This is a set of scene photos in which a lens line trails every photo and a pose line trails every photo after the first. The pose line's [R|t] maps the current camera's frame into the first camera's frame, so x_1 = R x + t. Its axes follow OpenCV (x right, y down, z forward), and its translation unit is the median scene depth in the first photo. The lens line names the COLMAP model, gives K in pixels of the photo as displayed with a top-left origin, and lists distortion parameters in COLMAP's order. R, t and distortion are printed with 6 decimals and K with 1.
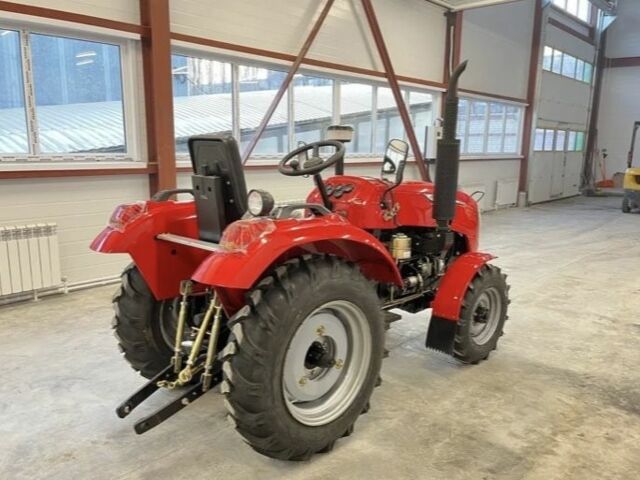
lens RADIAL K [[535.7, 0, 320.0], [0, 535.7, 240.0], [0, 0, 1]] dist [0.014443, 0.004233]
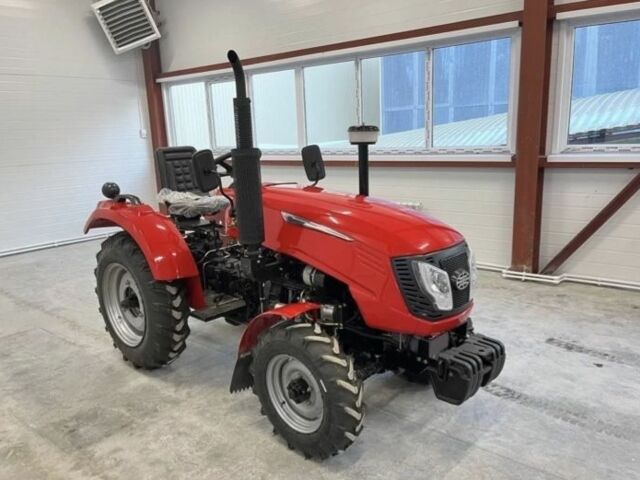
lens RADIAL K [[535.7, 0, 320.0], [0, 535.7, 240.0], [0, 0, 1]] dist [0.014443, 0.004233]
pose [[0.018688, 0.185722, -0.982425, 1.002733], [-0.134243, 0.974165, 0.181607, -0.198462], [0.990772, 0.128490, 0.043137, 1.003190]]
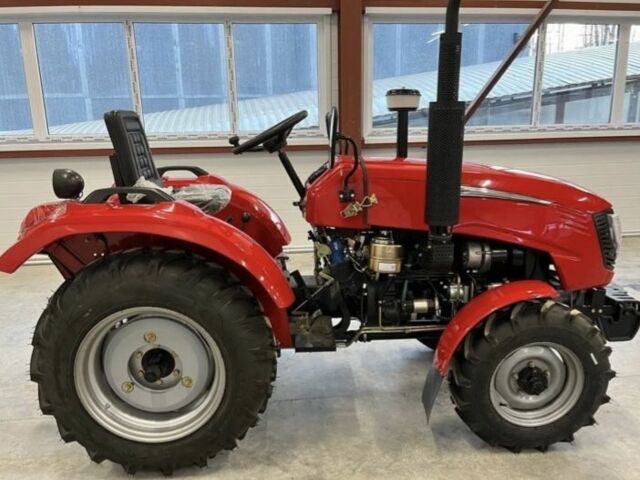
lens RADIAL K [[524.9, 0, 319.7], [0, 524.9, 246.1], [0, 0, 1]] dist [0.002869, 0.003746]
pose [[0.746859, 0.129934, -0.652165, 0.511776], [-0.089906, 0.991450, 0.094571, -0.055560], [0.658877, -0.011998, 0.752155, 0.383120]]
